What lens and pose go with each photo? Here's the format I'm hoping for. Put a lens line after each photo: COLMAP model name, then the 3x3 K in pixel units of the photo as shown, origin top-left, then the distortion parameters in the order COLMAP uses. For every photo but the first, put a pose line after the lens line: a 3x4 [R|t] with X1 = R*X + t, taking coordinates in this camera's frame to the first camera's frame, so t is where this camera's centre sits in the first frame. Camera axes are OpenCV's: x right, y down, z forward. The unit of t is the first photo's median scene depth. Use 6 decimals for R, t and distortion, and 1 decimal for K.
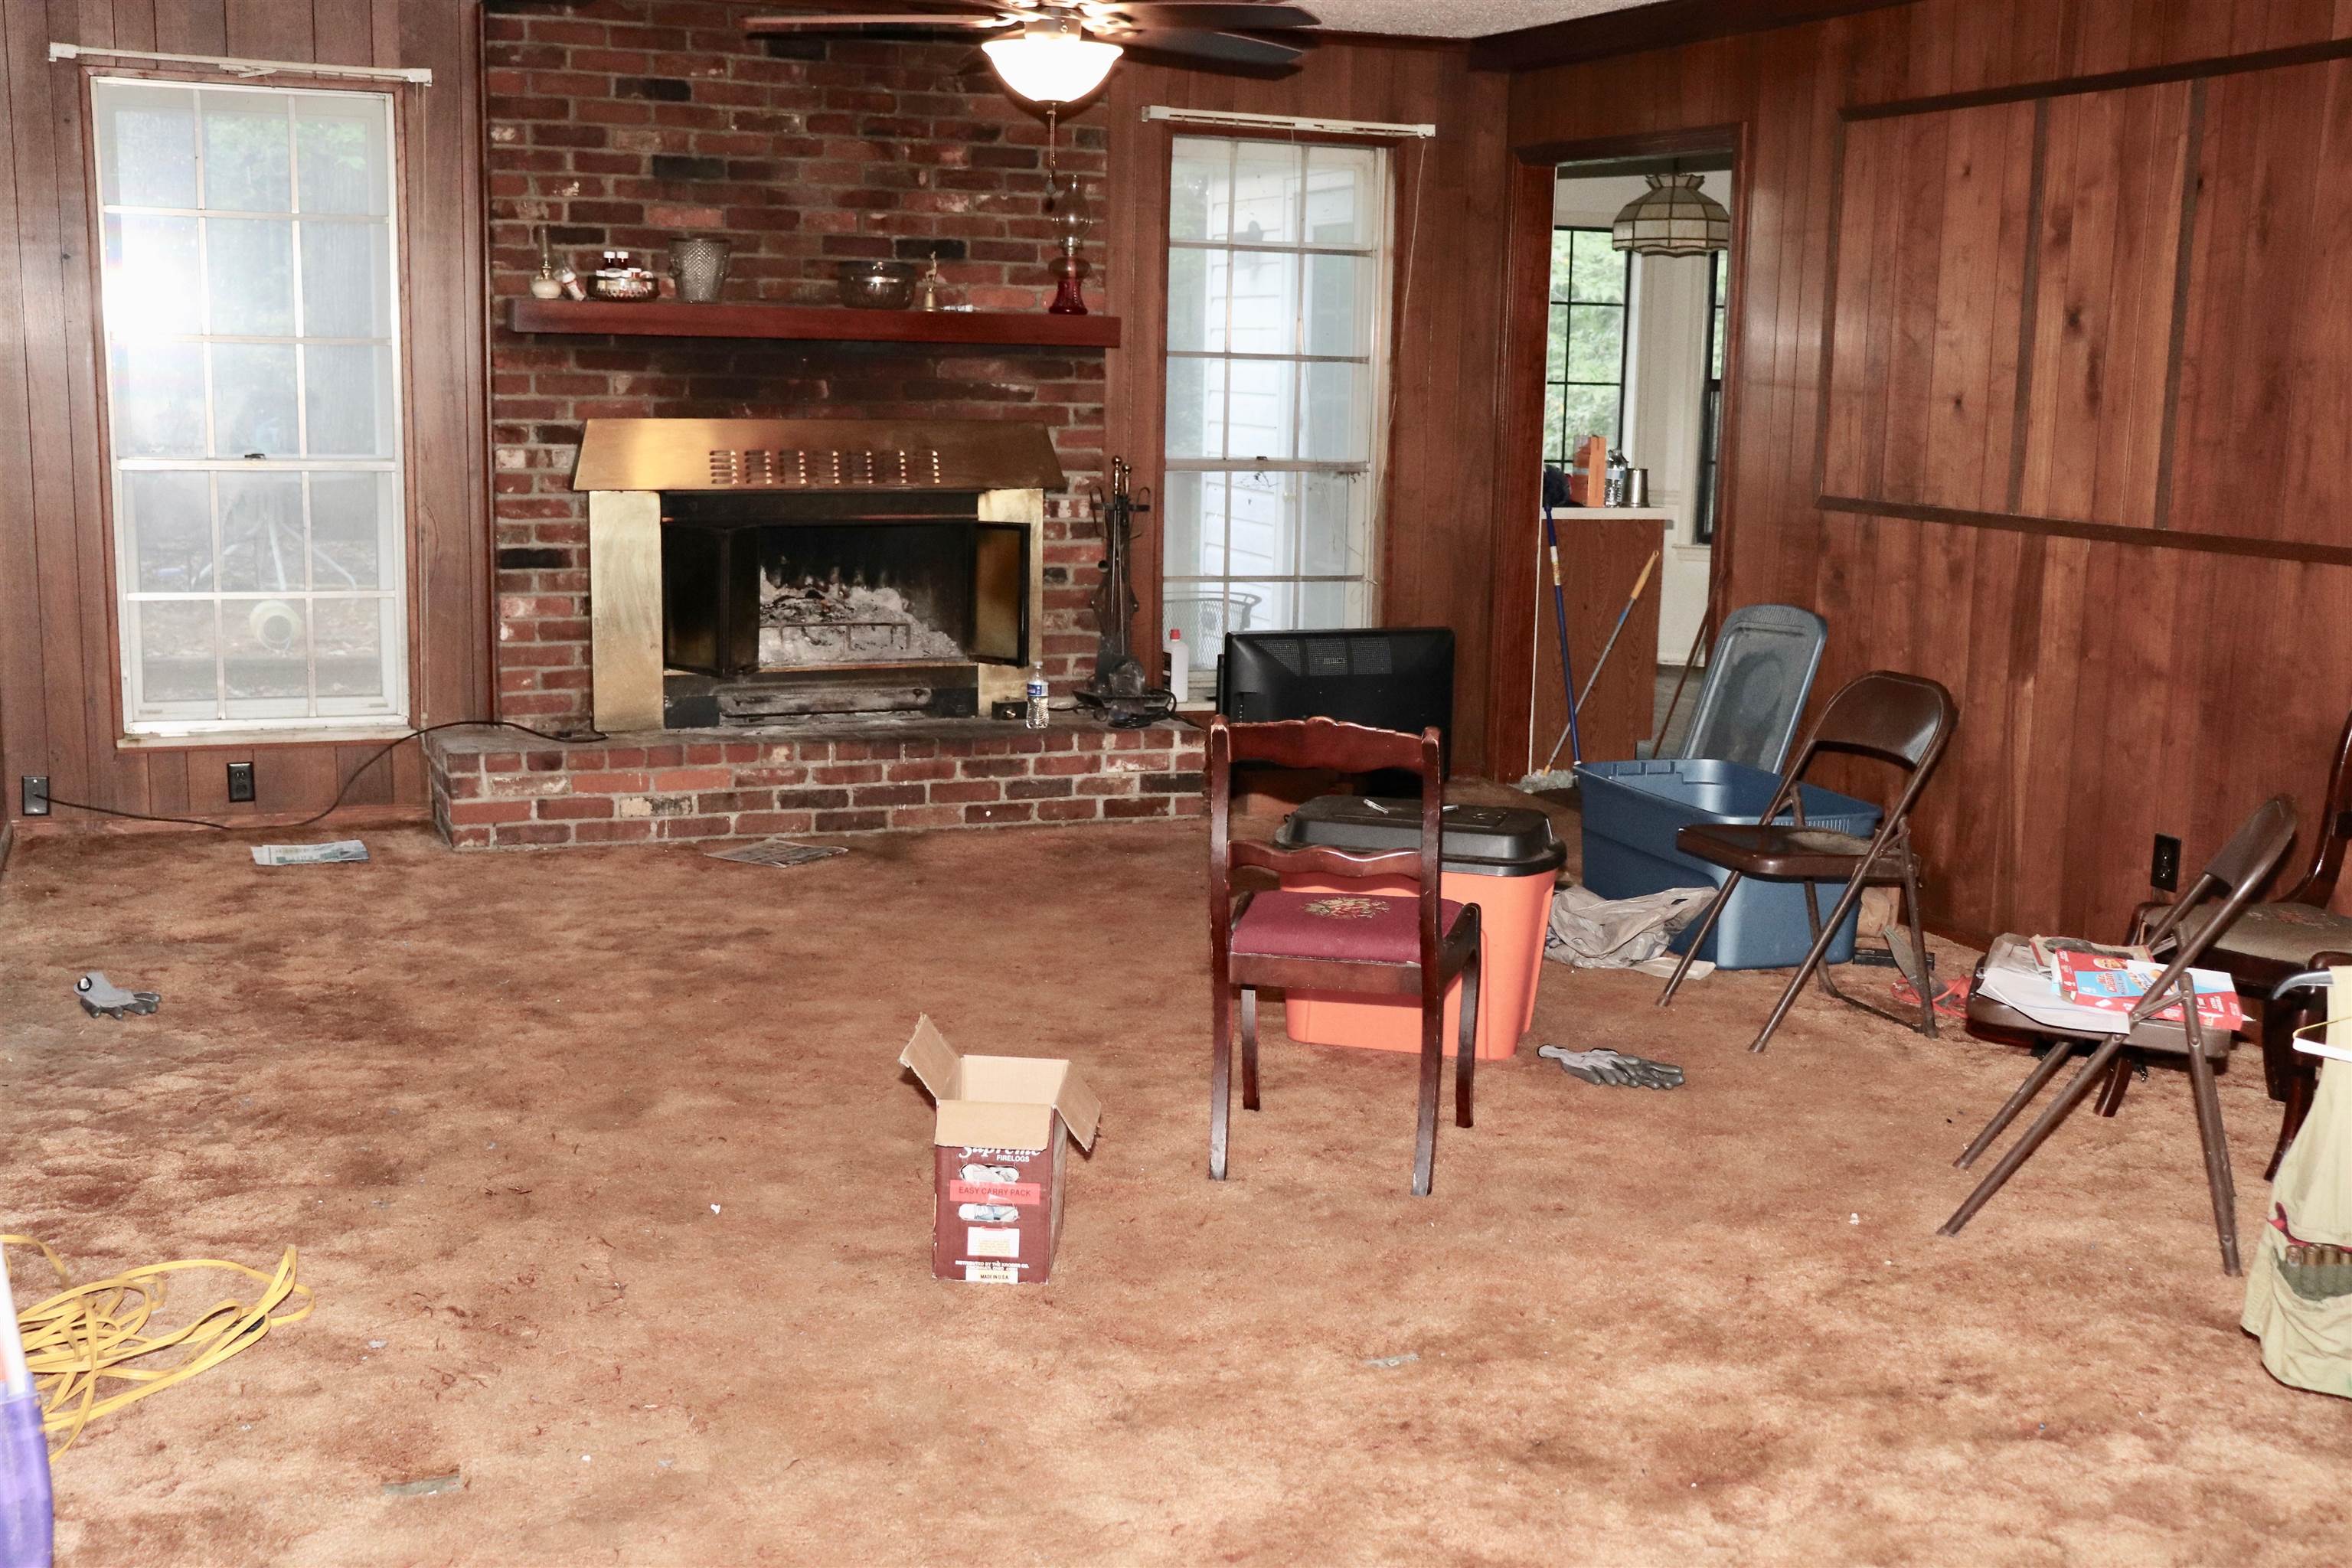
lens RADIAL K [[2700.5, 0, 1163.1], [0, 2700.5, 785.8], [0, 0, 1]] dist [-0.068946, 0.266428]
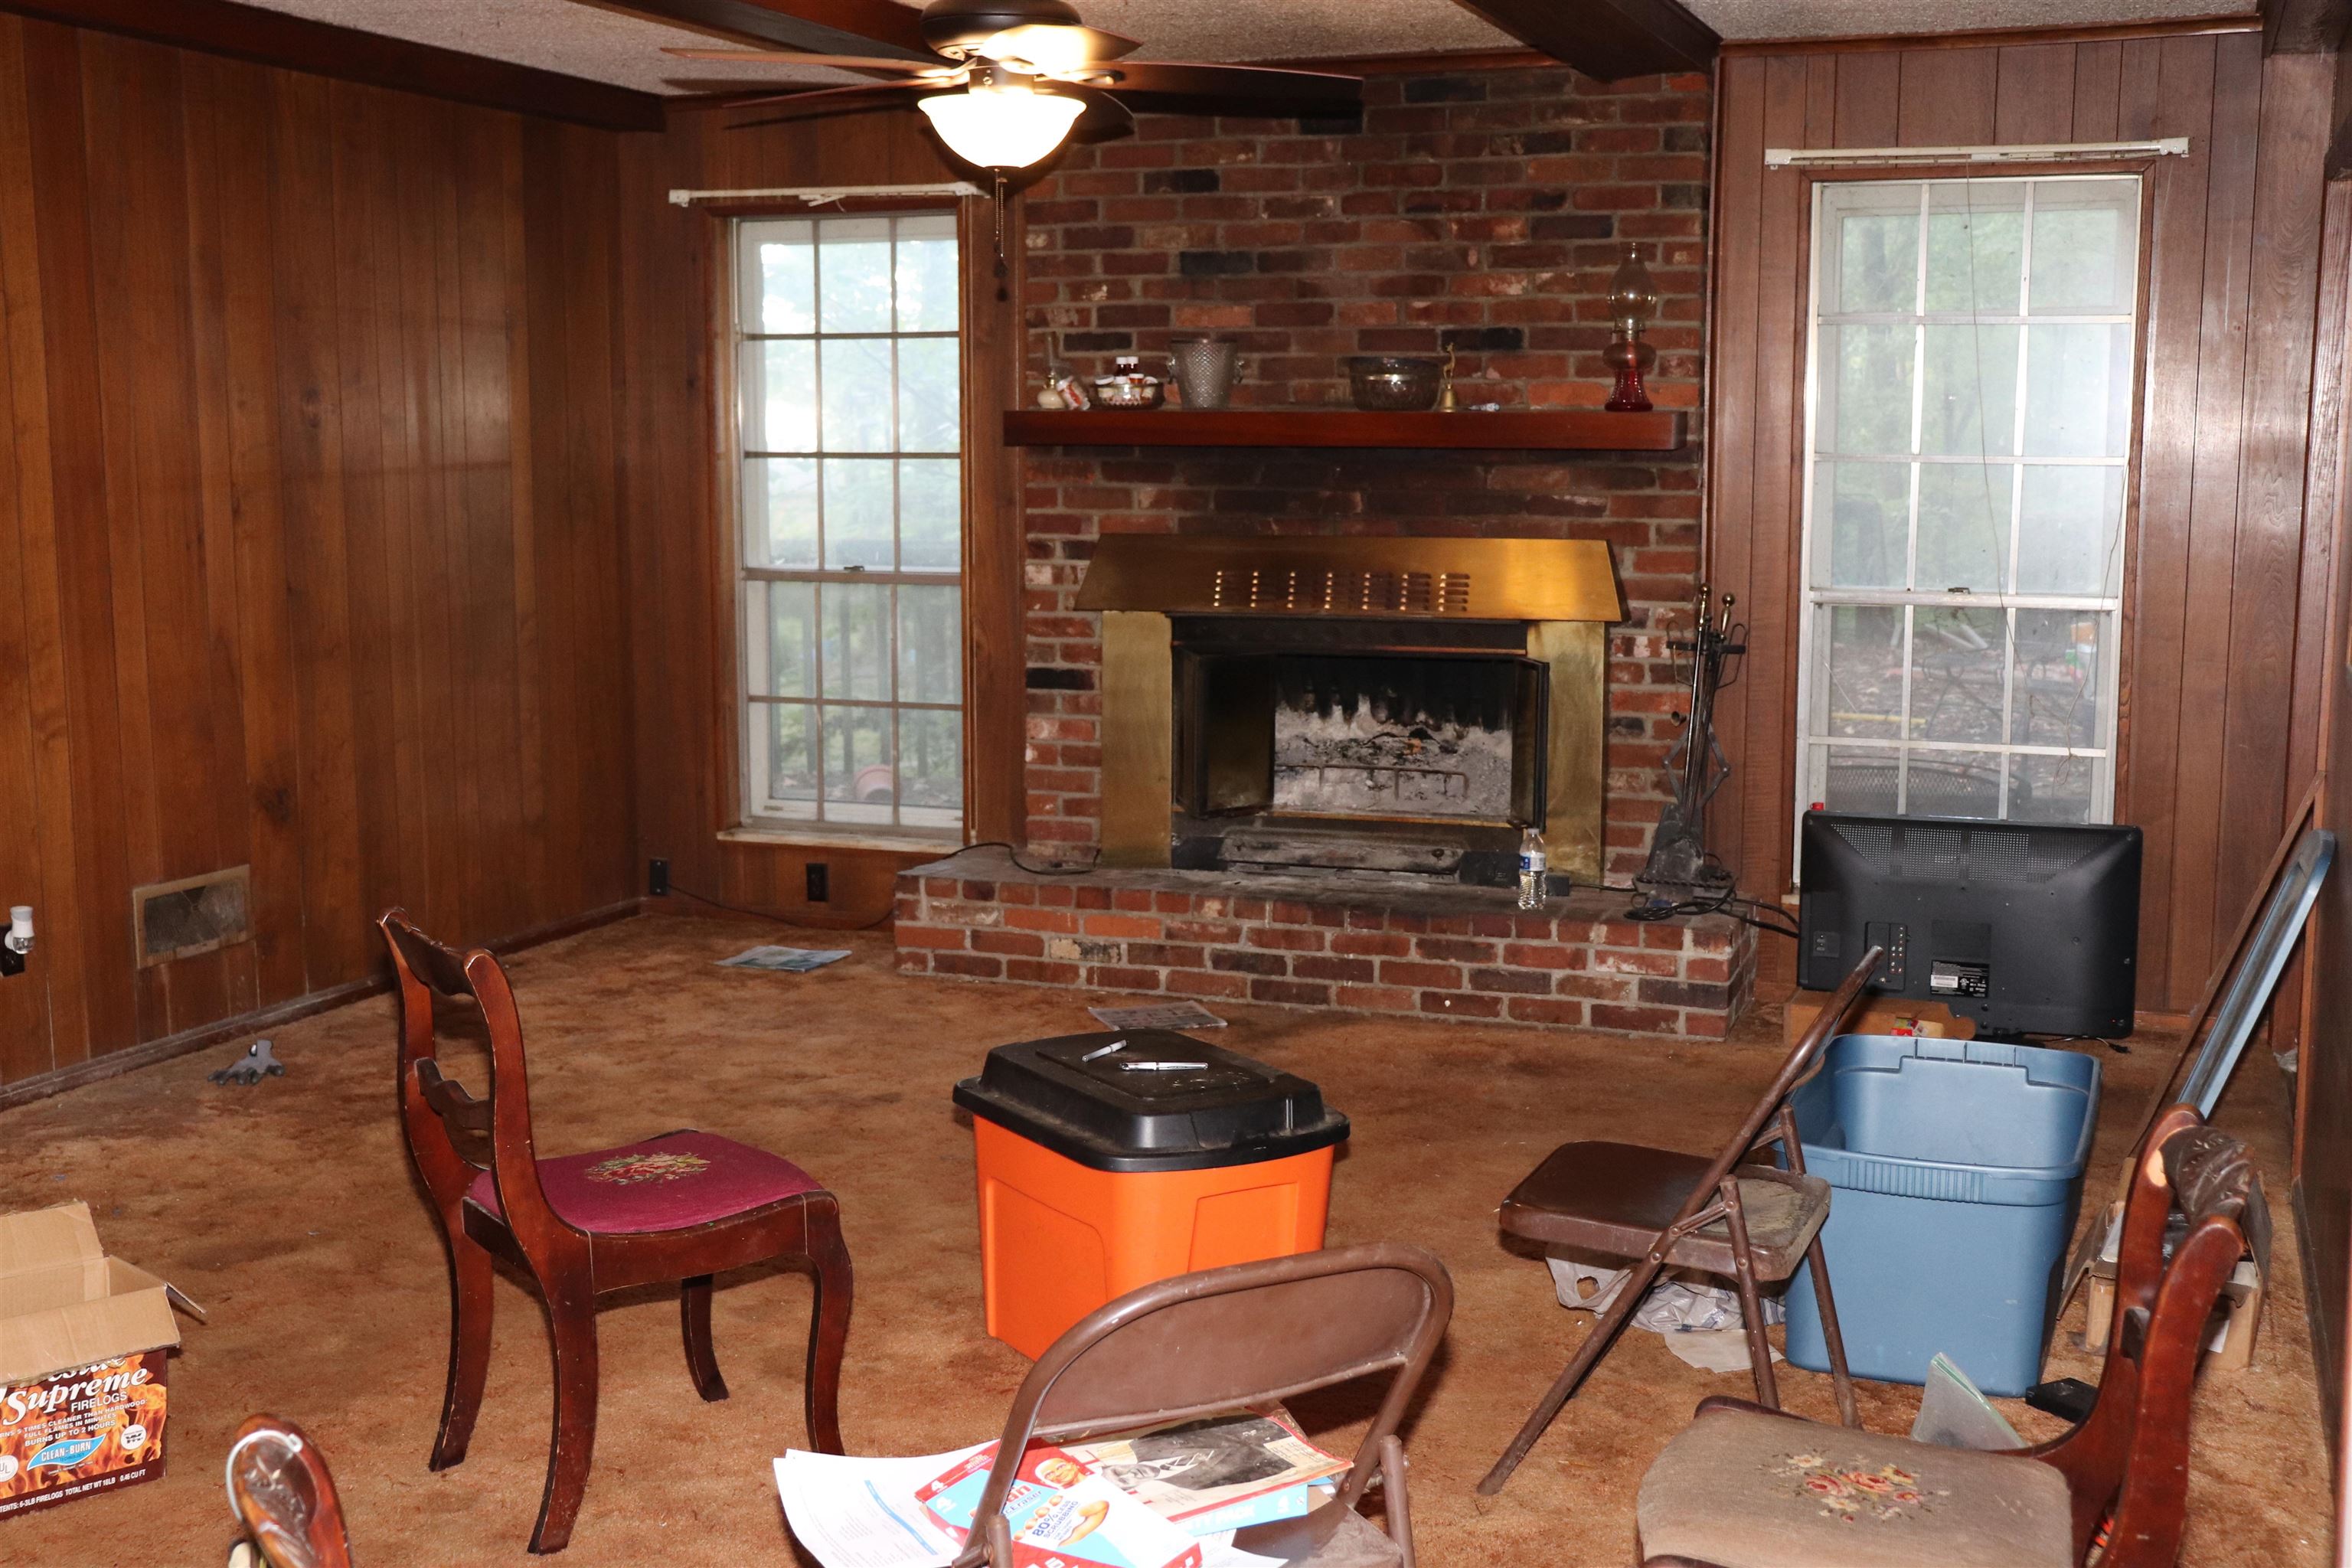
lens RADIAL K [[2700.5, 0, 1163.1], [0, 2700.5, 785.8], [0, 0, 1]] dist [-0.068946, 0.266428]
pose [[0.733309, 0.070054, -0.676277, 0.443491], [-0.093120, 0.995653, 0.002164, -0.051875], [0.673489, 0.061388, 0.736644, 0.318763]]
